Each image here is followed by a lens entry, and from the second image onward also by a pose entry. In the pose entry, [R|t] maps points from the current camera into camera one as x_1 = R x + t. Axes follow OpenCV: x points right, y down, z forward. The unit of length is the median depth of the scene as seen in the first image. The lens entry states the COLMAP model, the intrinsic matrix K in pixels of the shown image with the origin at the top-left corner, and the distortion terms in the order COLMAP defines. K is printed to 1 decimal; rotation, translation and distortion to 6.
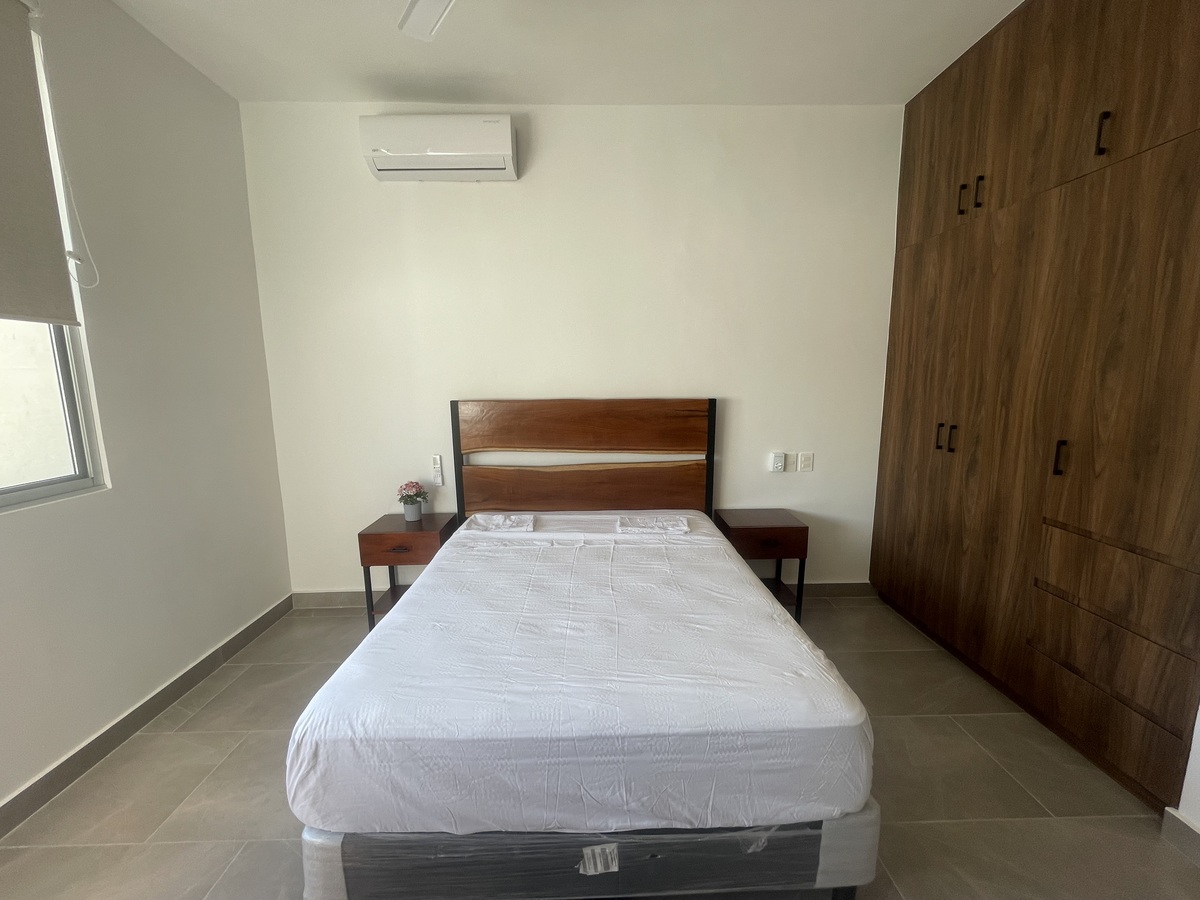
lens RADIAL K [[487.6, 0, 602.7], [0, 487.6, 449.2], [0, 0, 1]] dist [-0.001356, -0.000077]
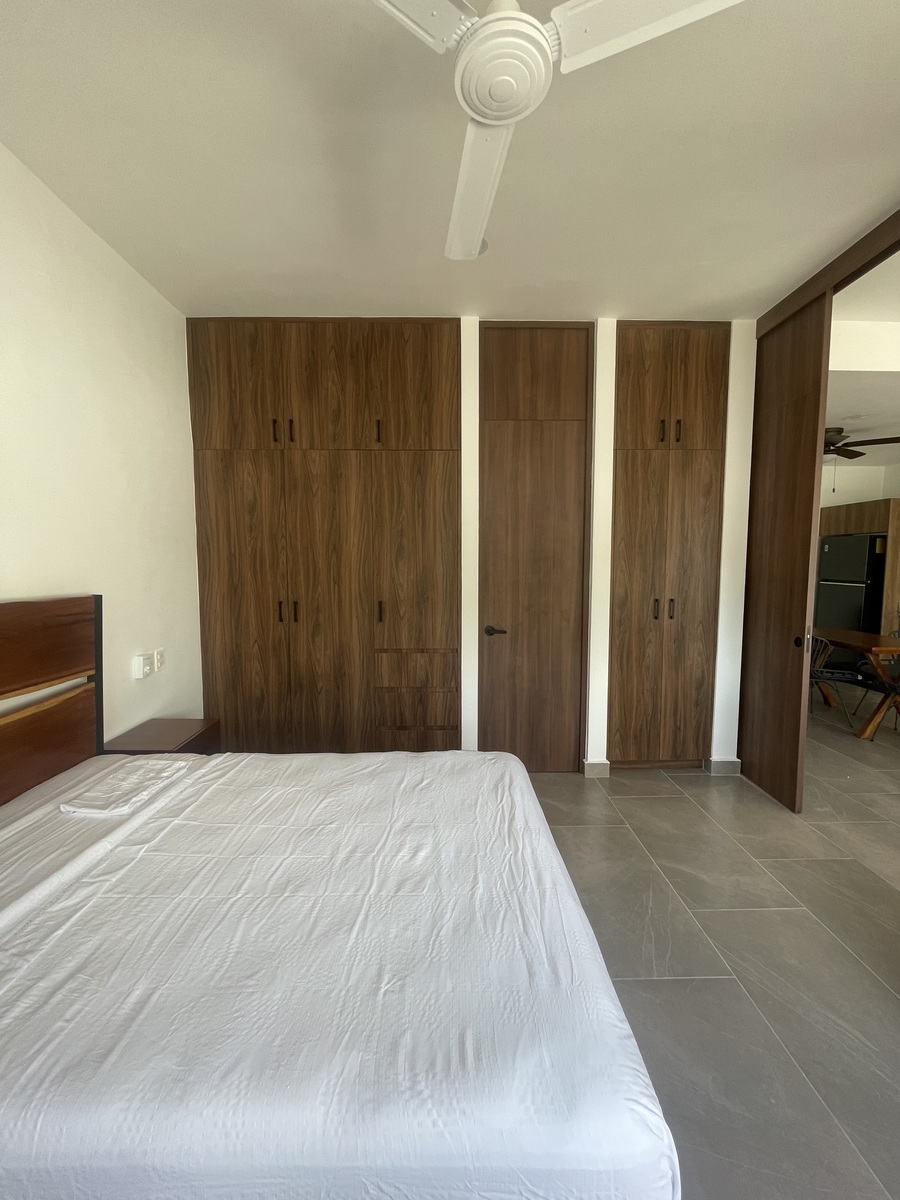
lens RADIAL K [[487.6, 0, 450.0], [0, 487.6, 602.2], [0, 0, 1]] dist [-0.001356, -0.000077]
pose [[0.007192, -0.074346, 0.997207, -0.584953], [0.152276, 0.985683, 0.072389, -0.078426], [-0.988312, 0.151330, 0.018410, 0.565441]]
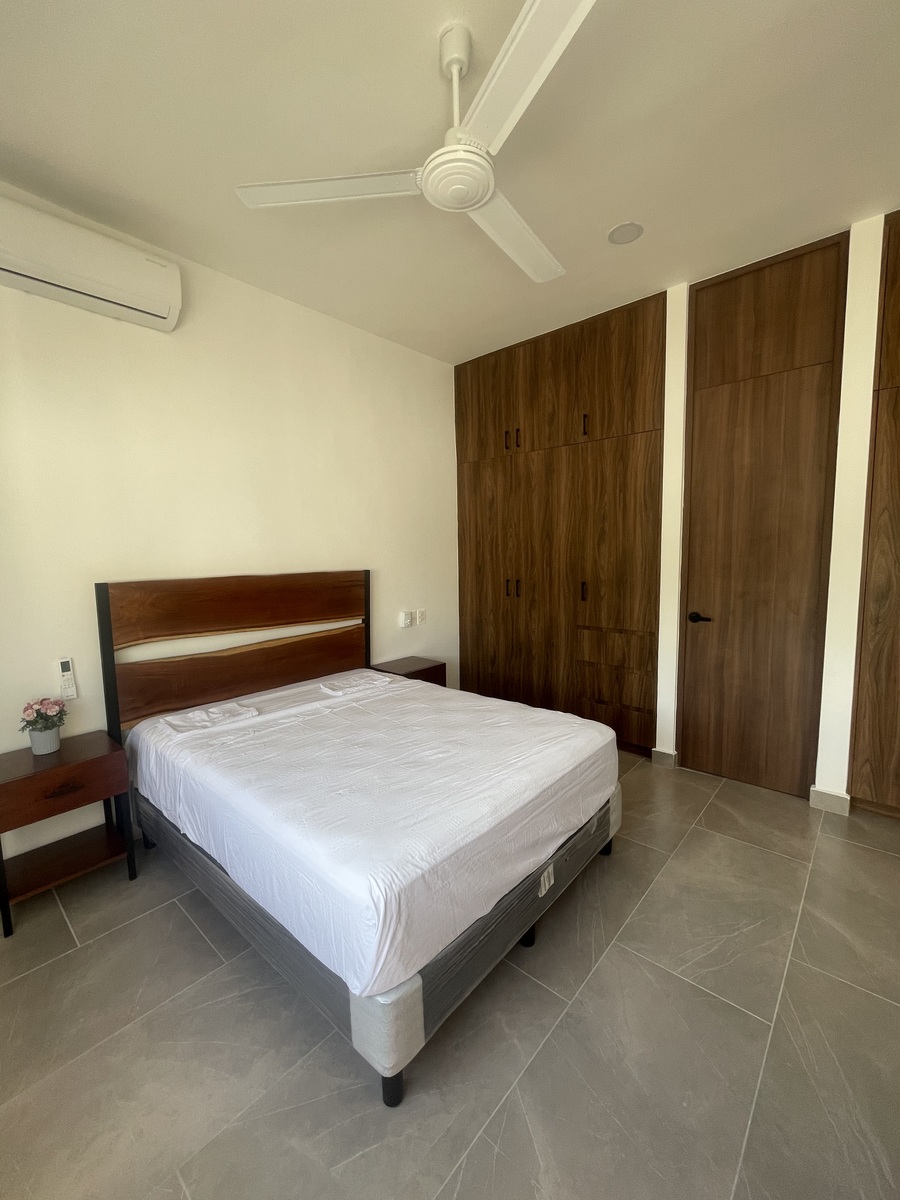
lens RADIAL K [[487.6, 0, 450.0], [0, 487.6, 602.2], [0, 0, 1]] dist [-0.001356, -0.000077]
pose [[0.682407, -0.081678, 0.726395, -0.588039], [0.123064, 0.992391, -0.004025, 0.002588], [-0.720538, 0.092140, 0.687266, 0.075001]]
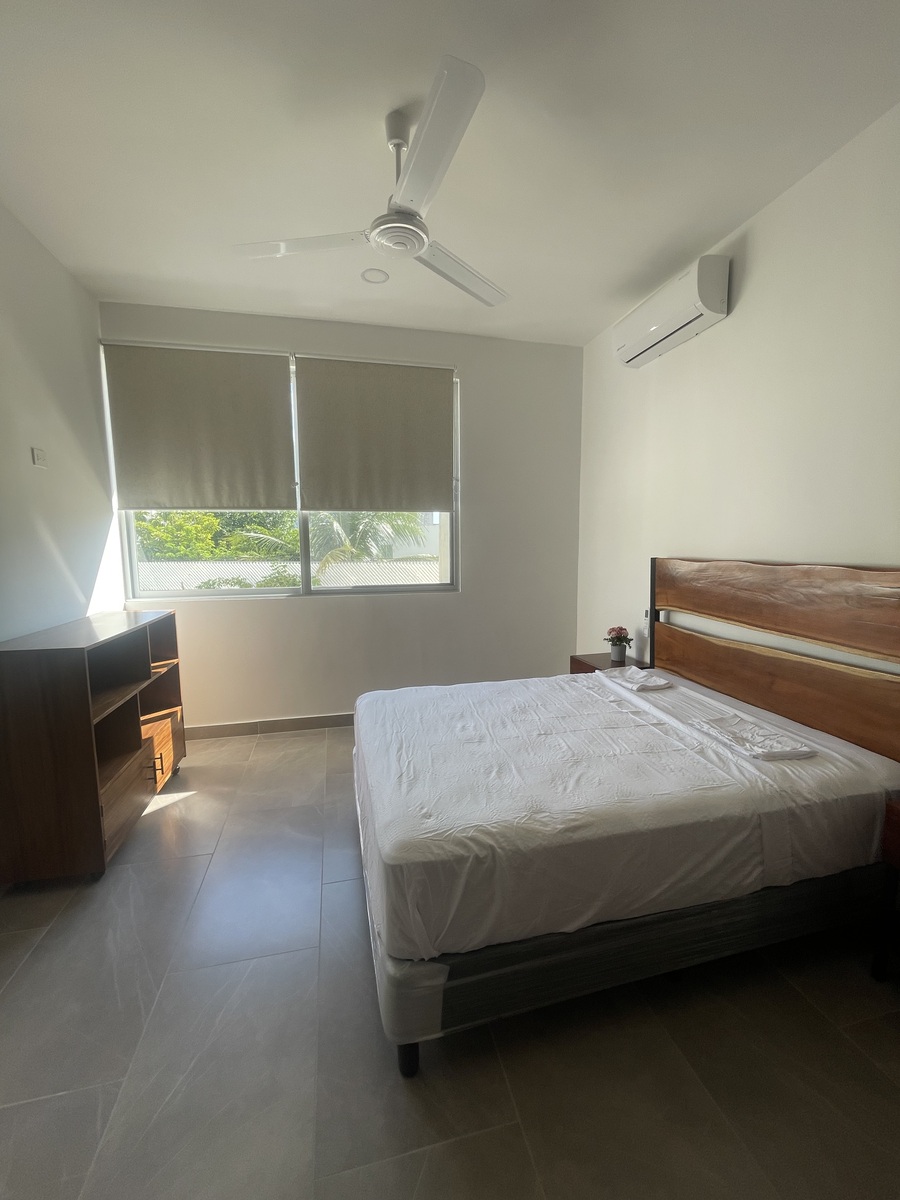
lens RADIAL K [[487.6, 0, 450.0], [0, 487.6, 602.2], [0, 0, 1]] dist [-0.001356, -0.000077]
pose [[0.213153, 0.124895, -0.969003, 0.749801], [-0.143303, 0.985066, 0.095443, -0.051068], [0.966452, 0.118517, 0.227868, 0.416716]]
